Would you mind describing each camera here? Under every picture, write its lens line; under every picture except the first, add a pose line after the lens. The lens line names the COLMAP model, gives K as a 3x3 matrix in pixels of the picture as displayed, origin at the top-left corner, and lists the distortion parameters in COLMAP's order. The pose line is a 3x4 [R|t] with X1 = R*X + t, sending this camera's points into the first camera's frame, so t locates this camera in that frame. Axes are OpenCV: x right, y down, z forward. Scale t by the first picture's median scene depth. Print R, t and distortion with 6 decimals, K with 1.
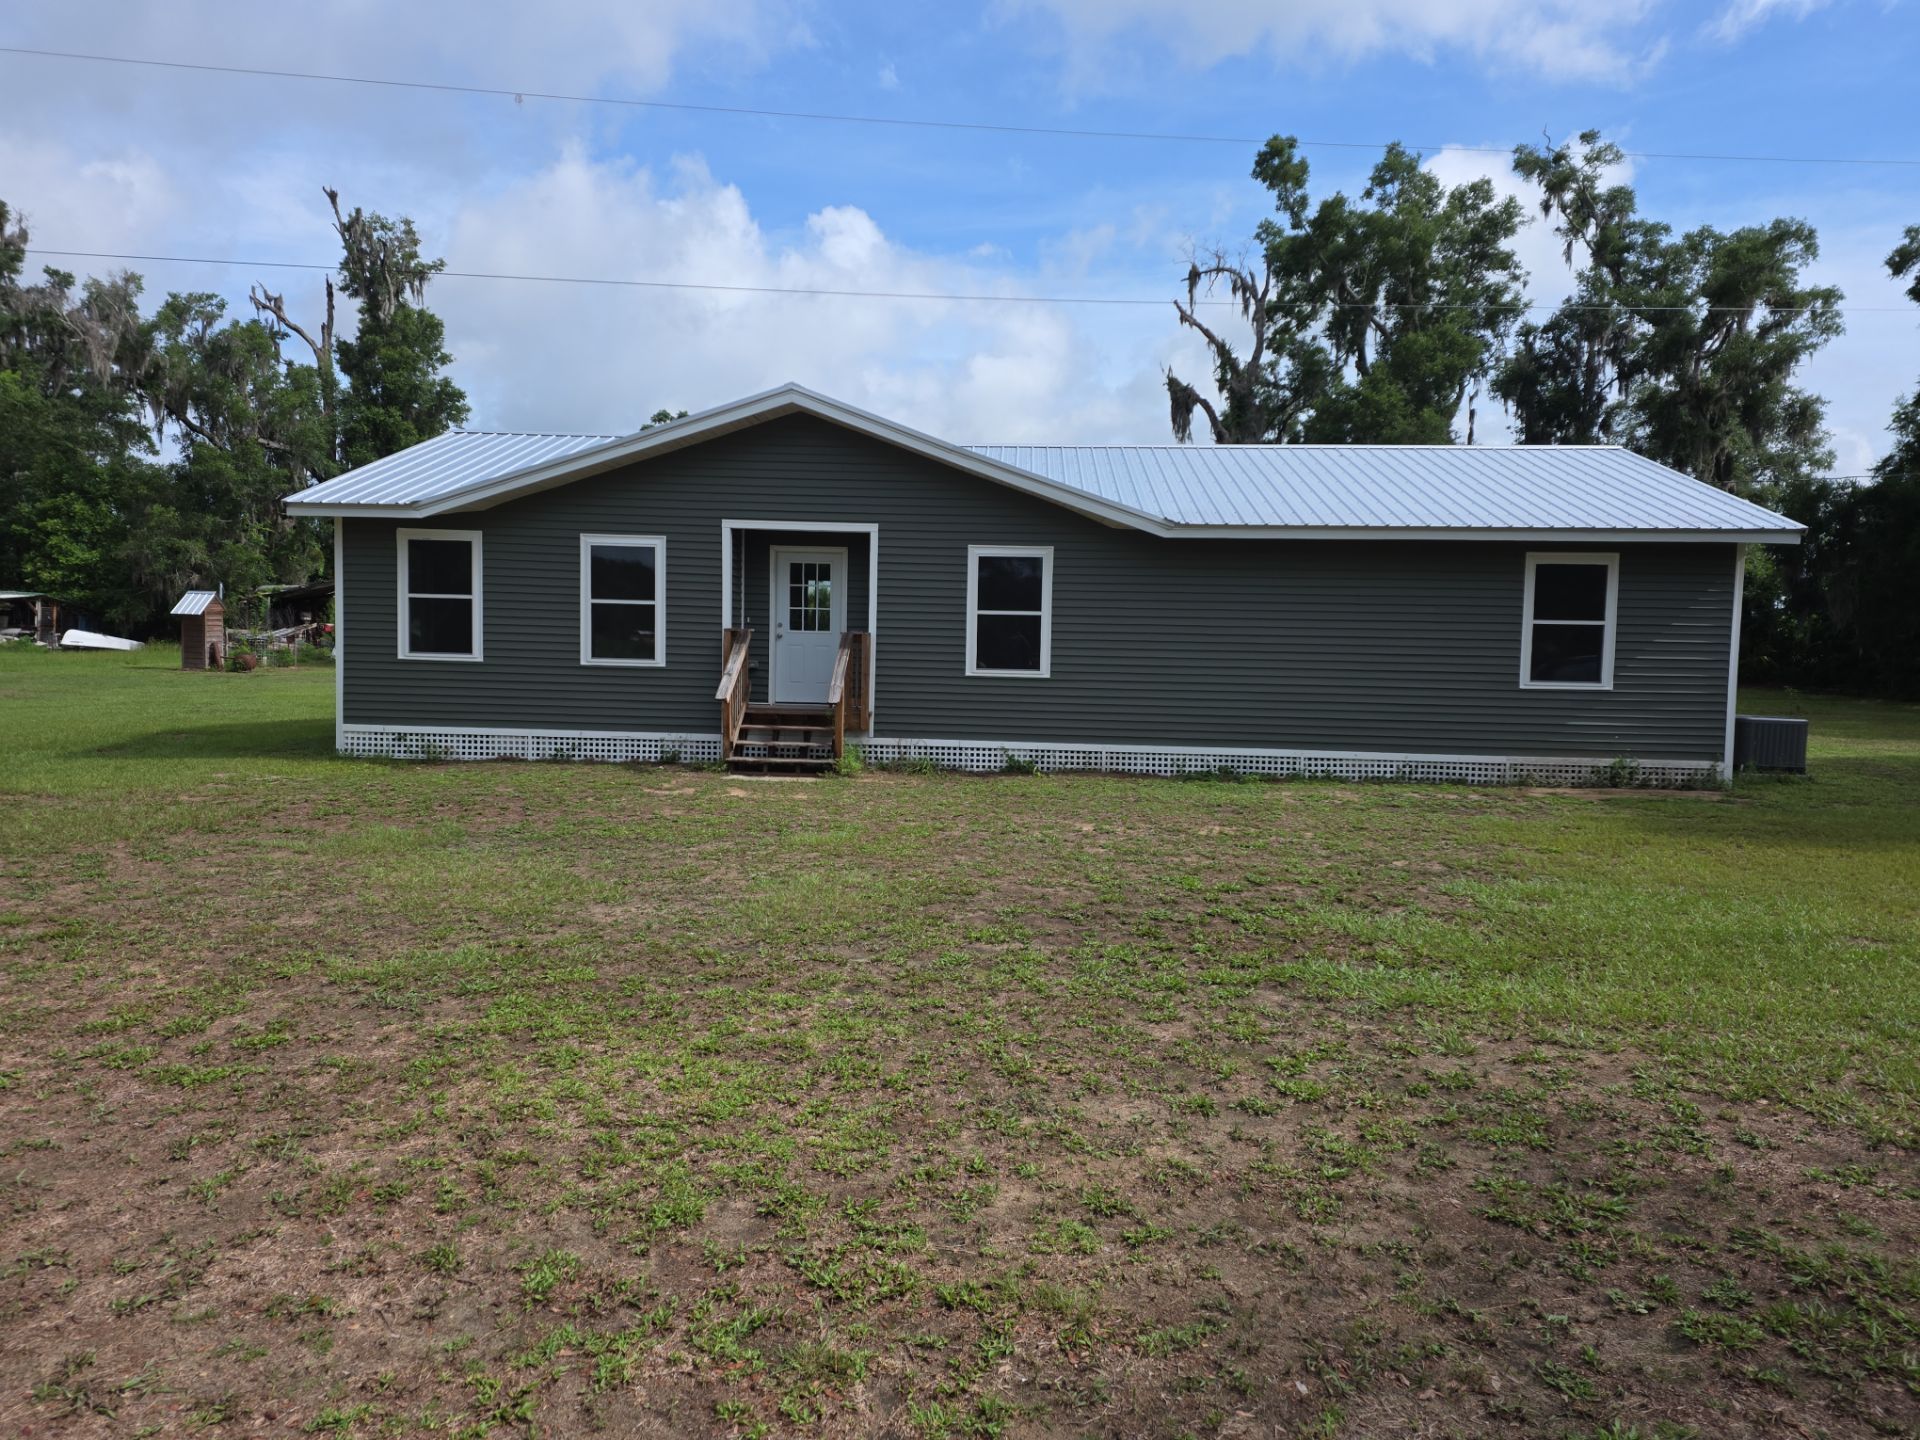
lens RADIAL K [[1324.8, 0, 946.7], [0, 1324.8, 724.8], [0, 0, 1]] dist [0.059063, -0.040246]
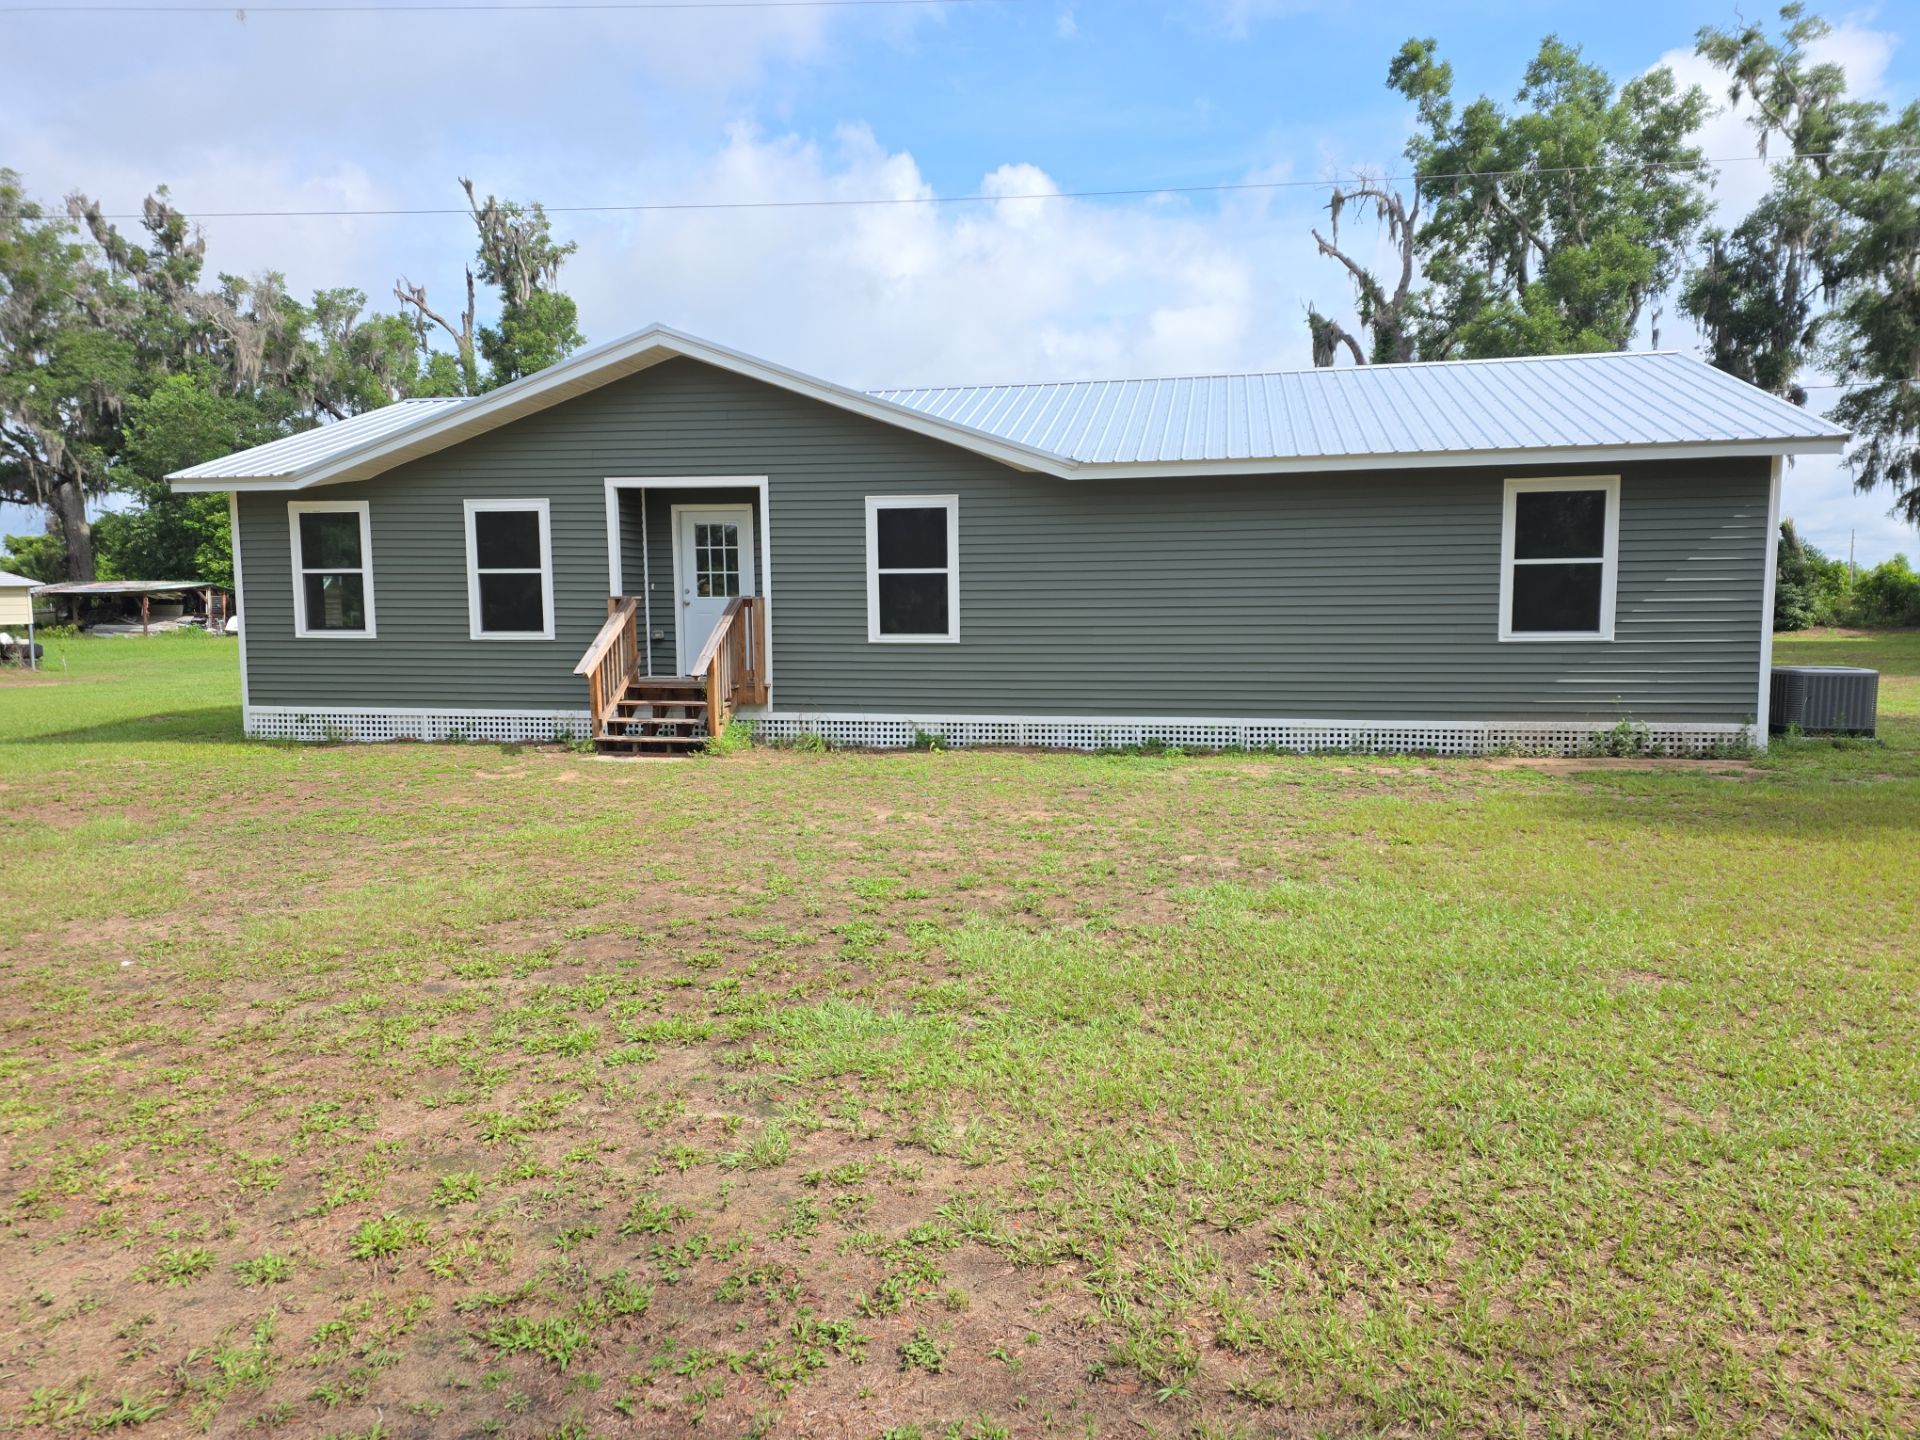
lens RADIAL K [[1324.8, 0, 957.0], [0, 1324.8, 728.8], [0, 0, 1]] dist [0.059063, -0.040246]
pose [[0.989455, -0.014357, -0.144124, 0.193453], [0.018410, 0.999471, 0.026825, -0.000689], [0.143663, -0.029195, 0.989196, 0.106126]]
